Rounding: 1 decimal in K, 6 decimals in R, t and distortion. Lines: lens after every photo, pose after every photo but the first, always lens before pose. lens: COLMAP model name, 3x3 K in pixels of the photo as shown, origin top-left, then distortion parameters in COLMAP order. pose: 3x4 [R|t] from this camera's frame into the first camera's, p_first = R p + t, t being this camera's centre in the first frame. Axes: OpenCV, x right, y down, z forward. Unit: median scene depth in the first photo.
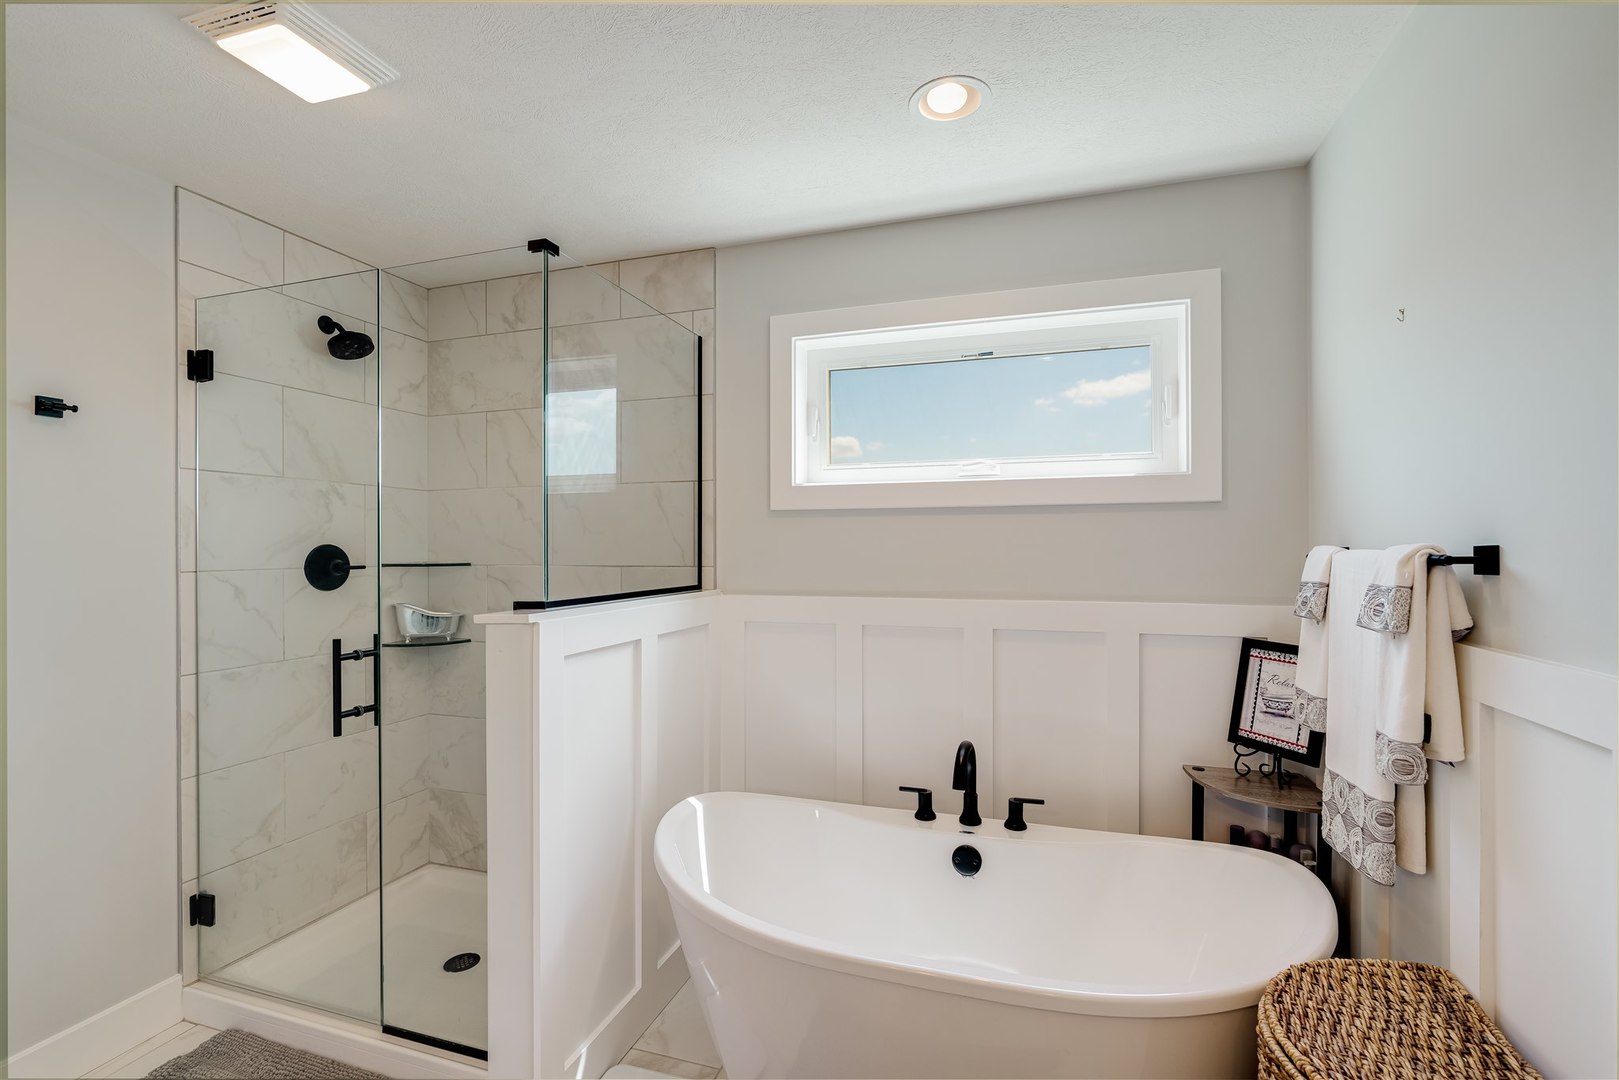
lens RADIAL K [[724.0, 0, 811.4], [0, 724.0, 548.7], [0, 0, 1]] dist [-0.011647, 0.005666]
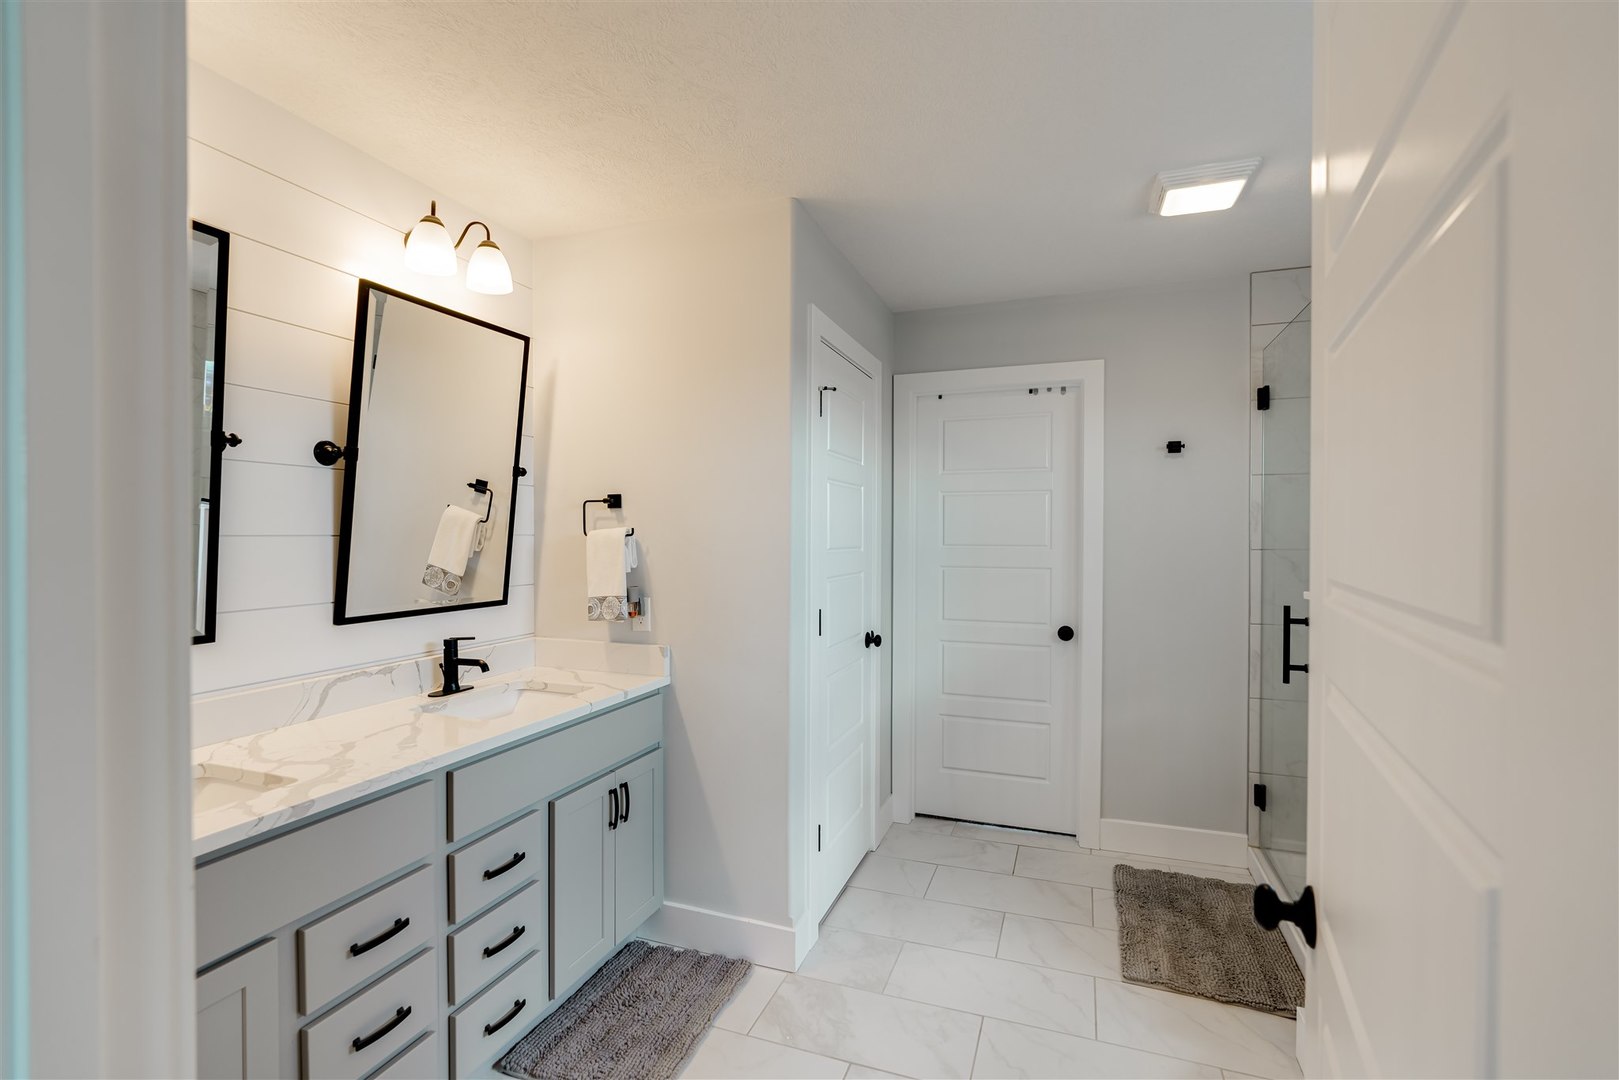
lens RADIAL K [[735.8, 0, 800.0], [0, 735.8, 535.3], [0, 0, 1]] dist [-0.009250, 0.005089]
pose [[-0.062661, 0.005545, -0.998019, 0.593926], [-0.000799, 0.999984, 0.005606, -0.002373], [0.998035, 0.001149, -0.062655, 0.214050]]
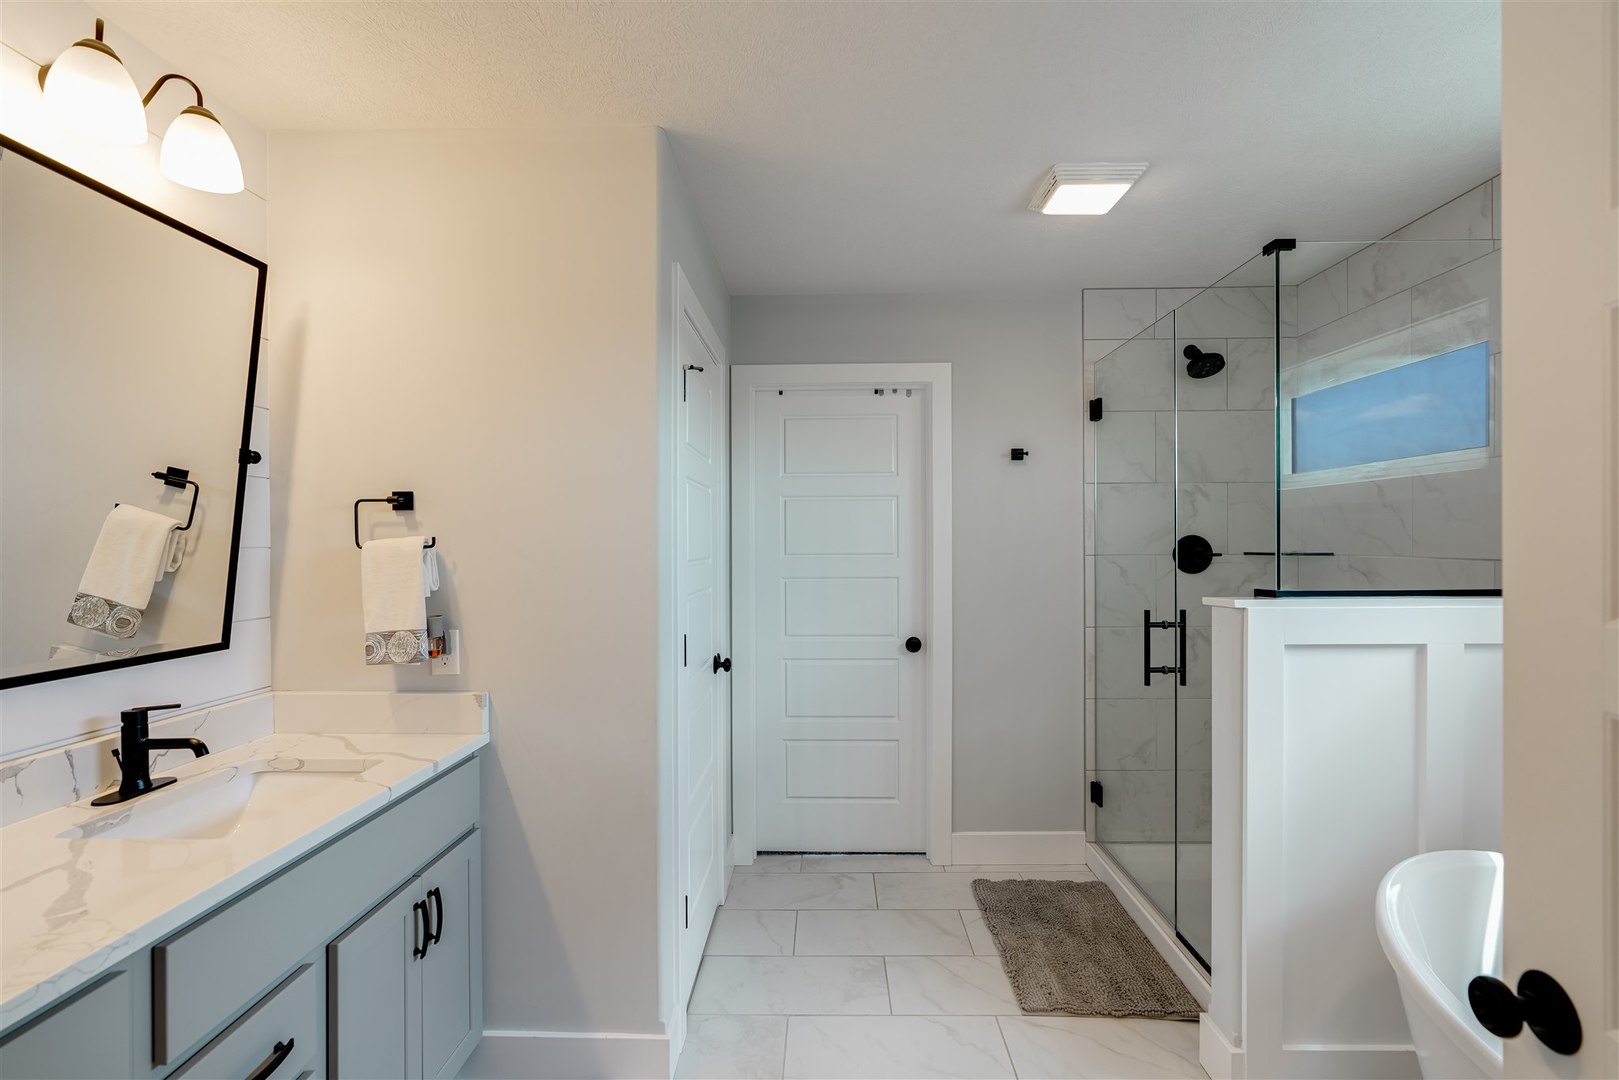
lens RADIAL K [[735.8, 0, 805.2], [0, 735.8, 540.9], [0, 0, 1]] dist [-0.009250, 0.005089]
pose [[0.273136, 0.001325, -0.961974, 0.387242], [0.004615, 0.999986, 0.002688, -0.003145], [0.961964, -0.005174, 0.273126, 0.053837]]
